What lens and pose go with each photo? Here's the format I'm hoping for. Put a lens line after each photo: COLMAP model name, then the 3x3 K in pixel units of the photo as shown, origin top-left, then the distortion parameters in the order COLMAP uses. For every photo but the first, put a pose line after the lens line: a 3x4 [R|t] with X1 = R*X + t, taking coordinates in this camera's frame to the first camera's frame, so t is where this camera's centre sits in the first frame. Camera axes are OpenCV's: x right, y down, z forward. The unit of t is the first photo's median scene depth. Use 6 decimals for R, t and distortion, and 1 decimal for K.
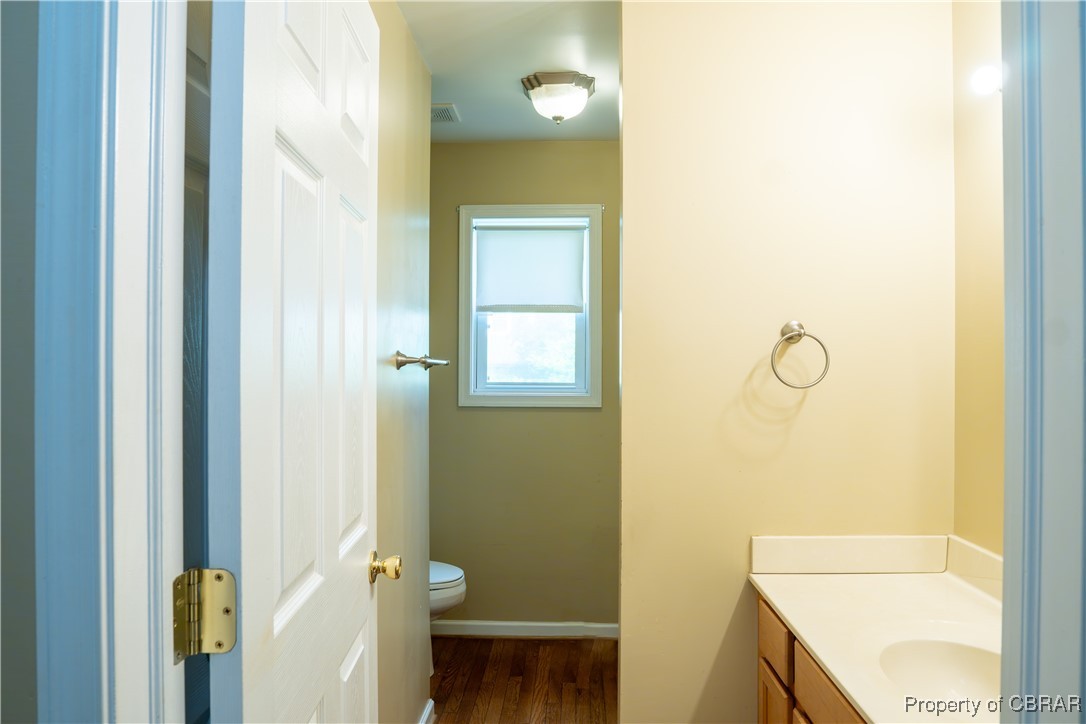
lens RADIAL K [[765.8, 0, 543.0], [0, 765.8, 362.0], [0, 0, 1]] dist [-0.029407, 0.005464]
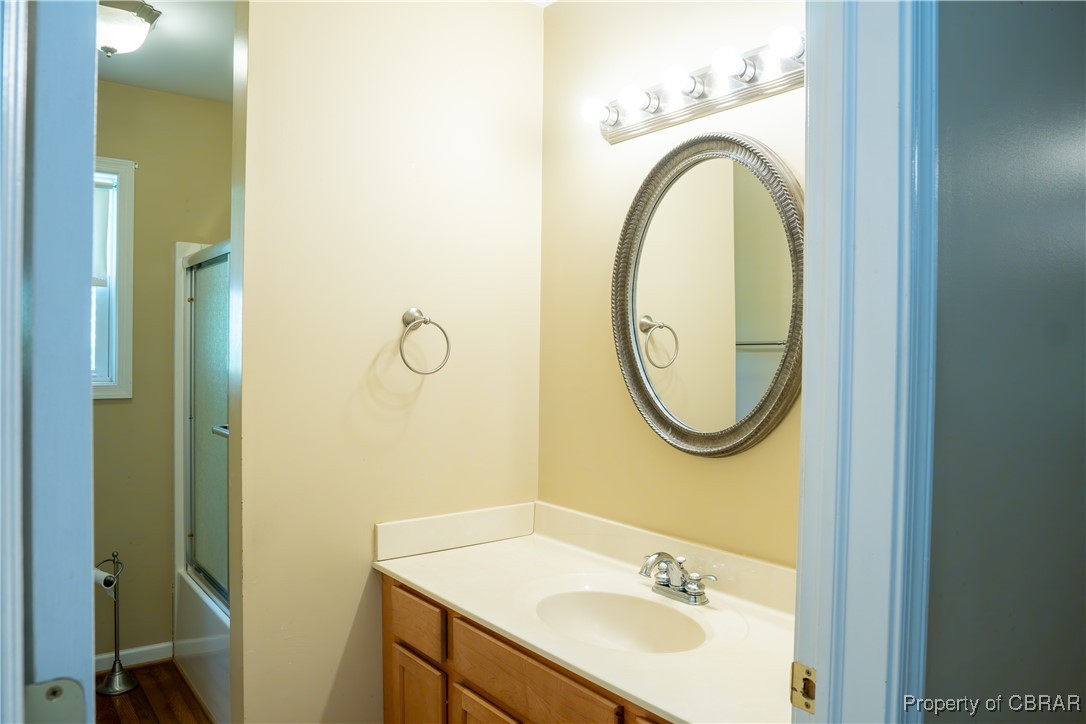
lens RADIAL K [[765.8, 0, 543.0], [0, 765.8, 362.0], [0, 0, 1]] dist [-0.029407, 0.005464]
pose [[0.787163, -0.000257, 0.616745, -0.166349], [-0.010973, 0.999836, 0.014421, 0.001587], [-0.616648, -0.018119, 0.787031, 0.089806]]
